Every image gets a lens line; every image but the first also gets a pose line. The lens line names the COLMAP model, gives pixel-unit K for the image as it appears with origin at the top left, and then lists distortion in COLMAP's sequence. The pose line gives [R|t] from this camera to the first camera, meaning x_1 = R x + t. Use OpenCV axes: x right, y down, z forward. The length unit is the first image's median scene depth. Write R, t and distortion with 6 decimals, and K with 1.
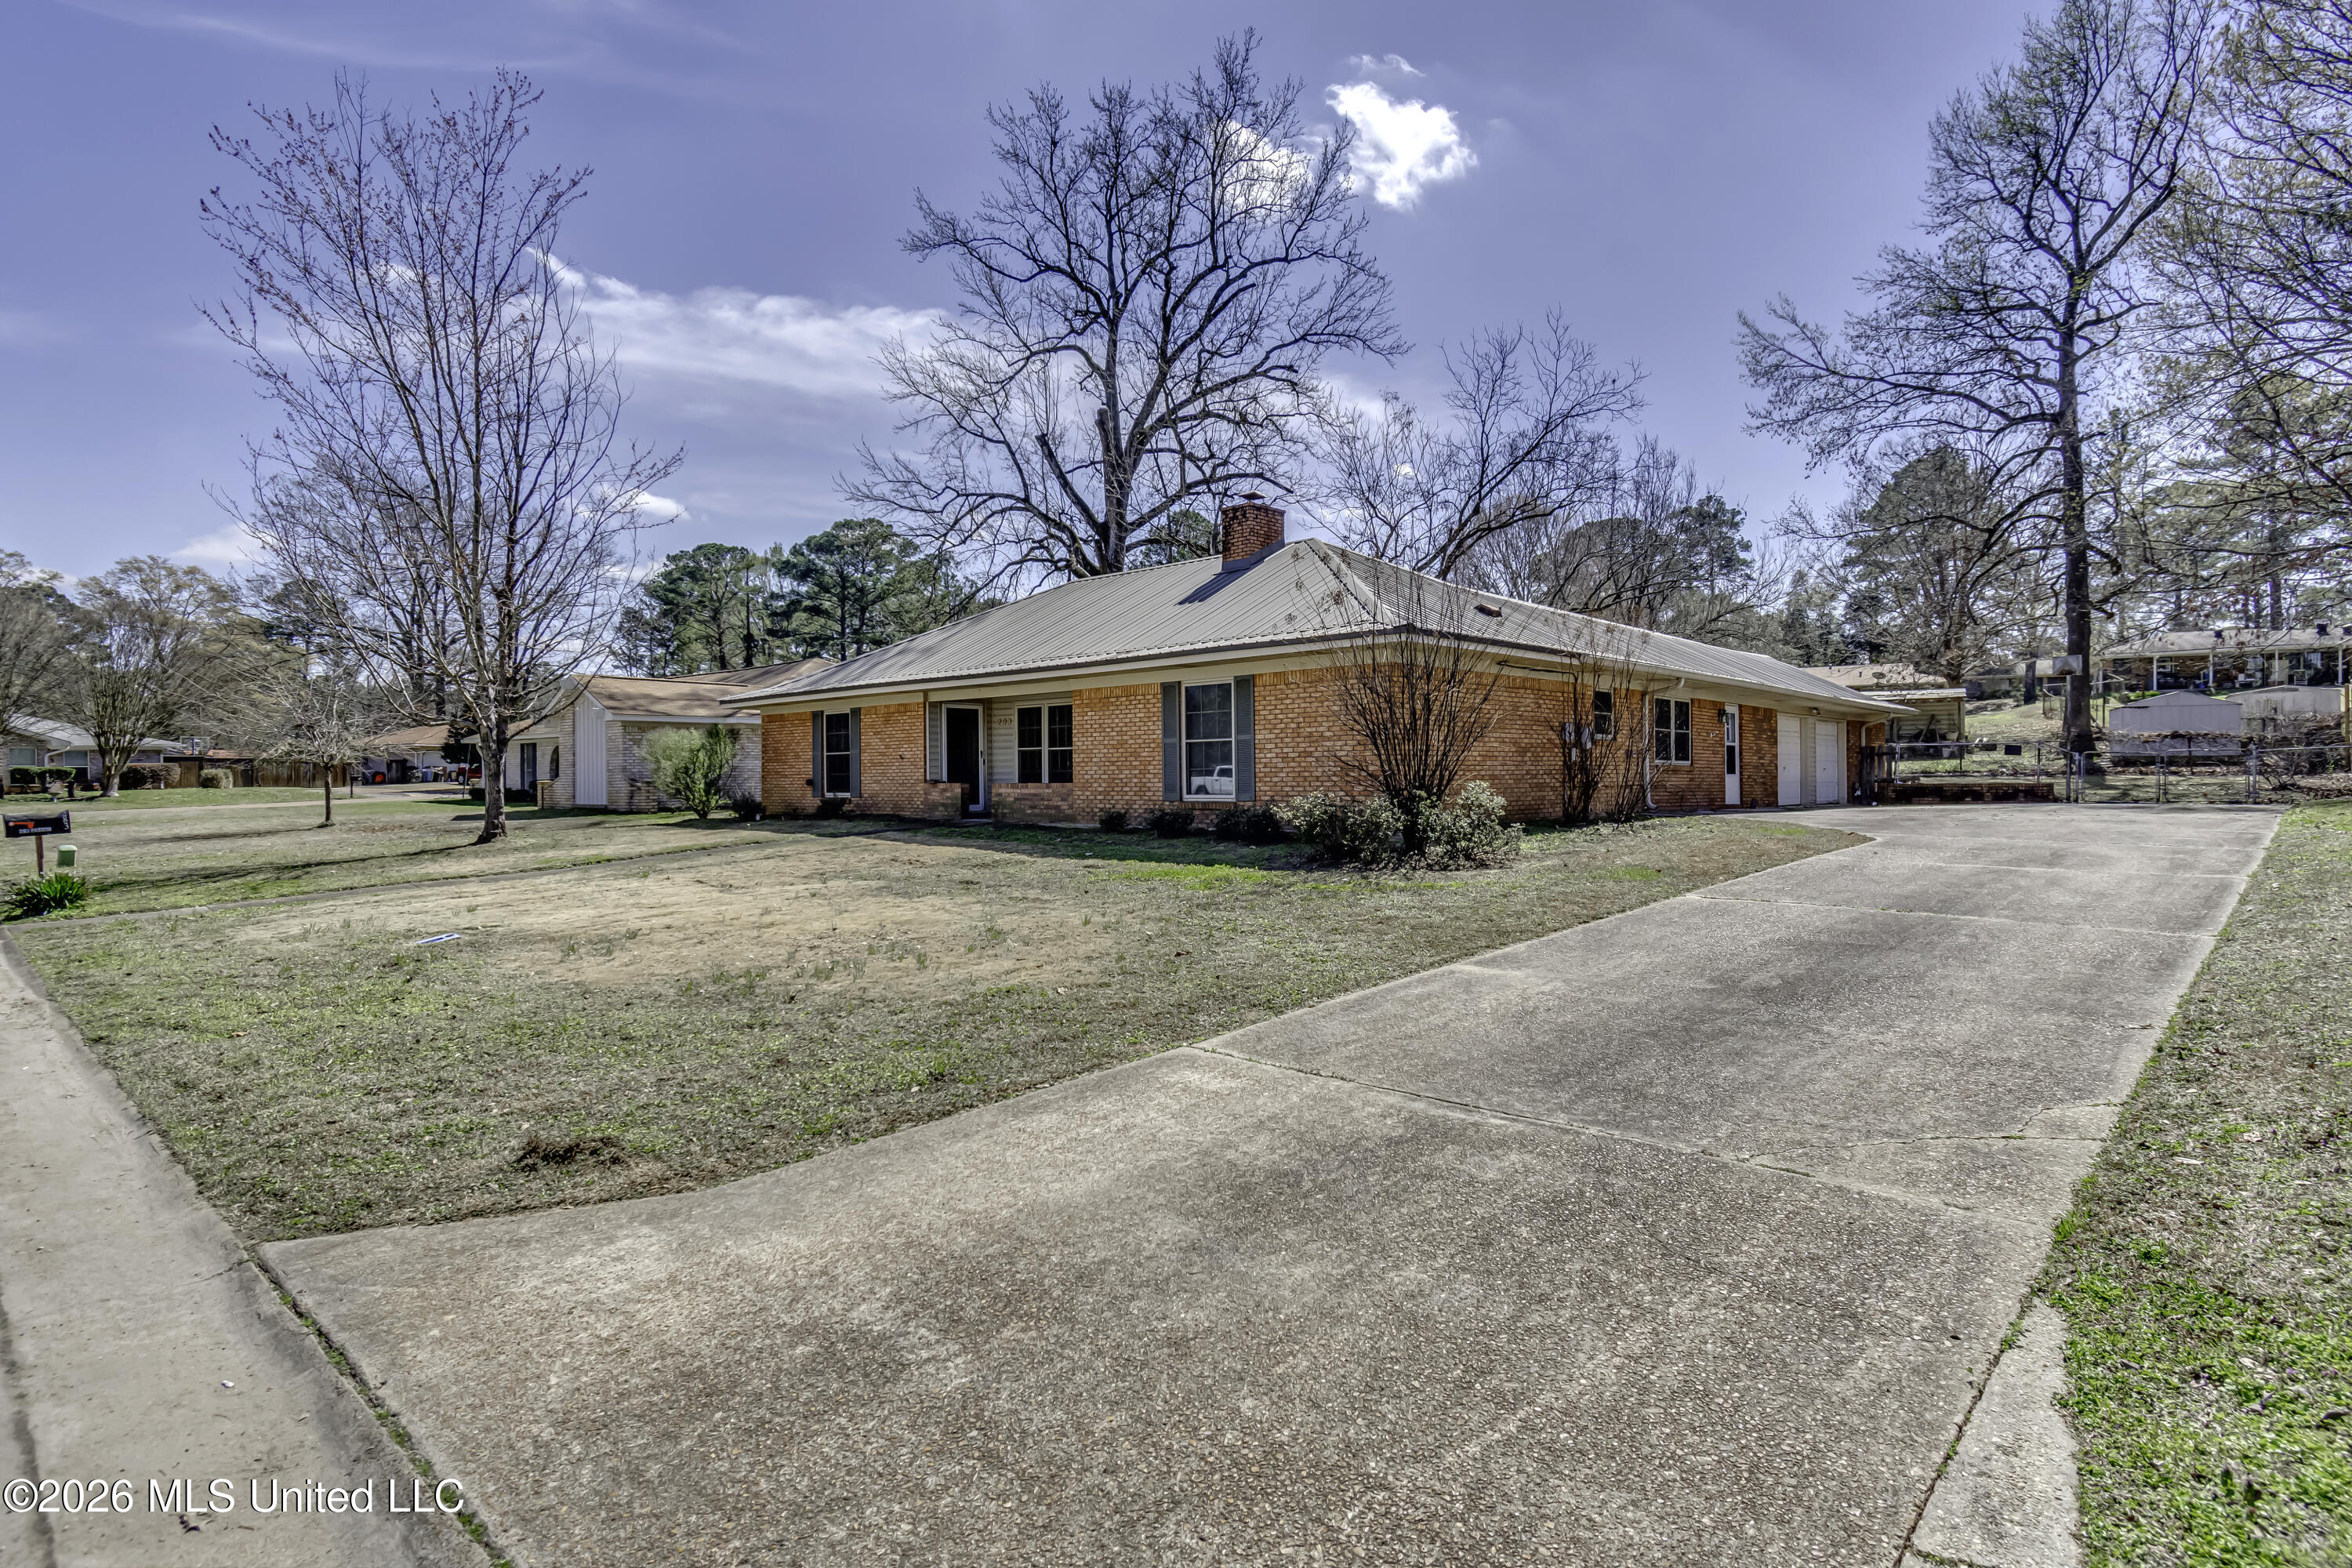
lens RADIAL K [[1163.1, 0, 1228.3], [0, 1163.1, 792.4], [0, 0, 1]] dist [-0.002432, -0.001748]
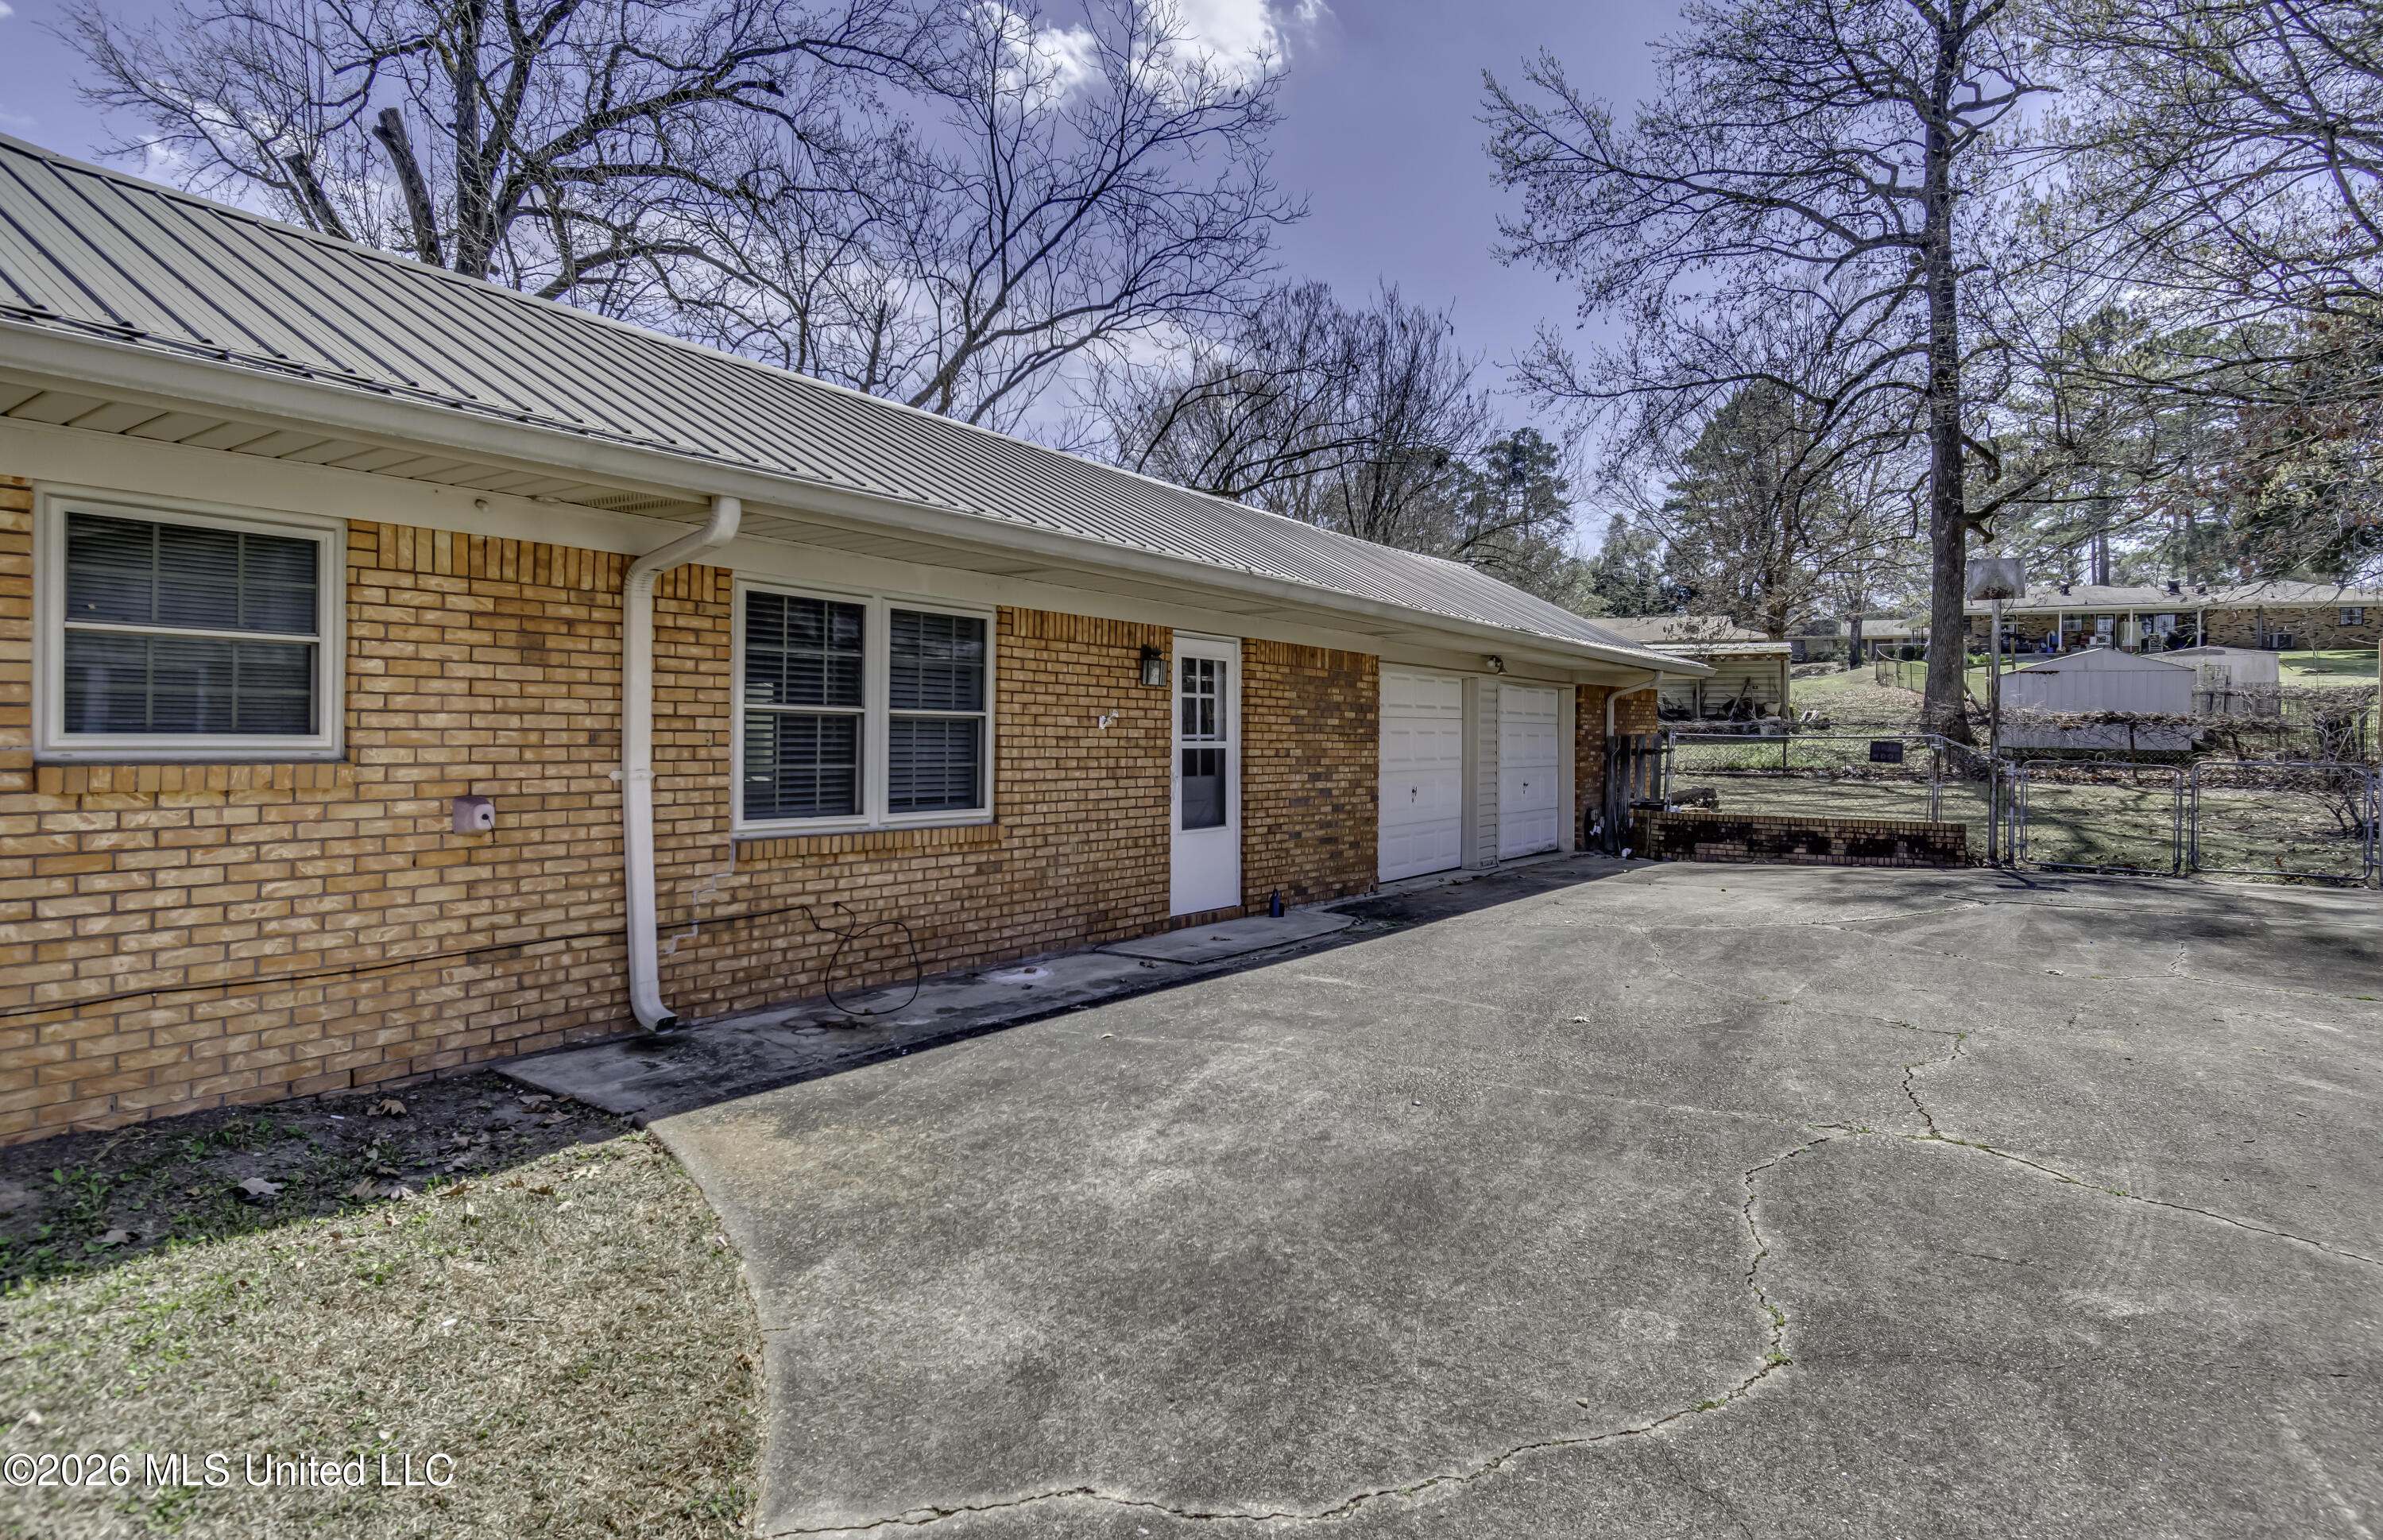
lens RADIAL K [[1209.9, 0, 1246.7], [0, 1209.9, 741.0], [0, 0, 1]] dist [0.004323, -0.000292]
pose [[0.989254, 0.012107, 0.145708, 0.208989], [-0.011404, 0.999919, -0.005657, -0.021965], [-0.145764, 0.003935, 0.989312, 0.333409]]
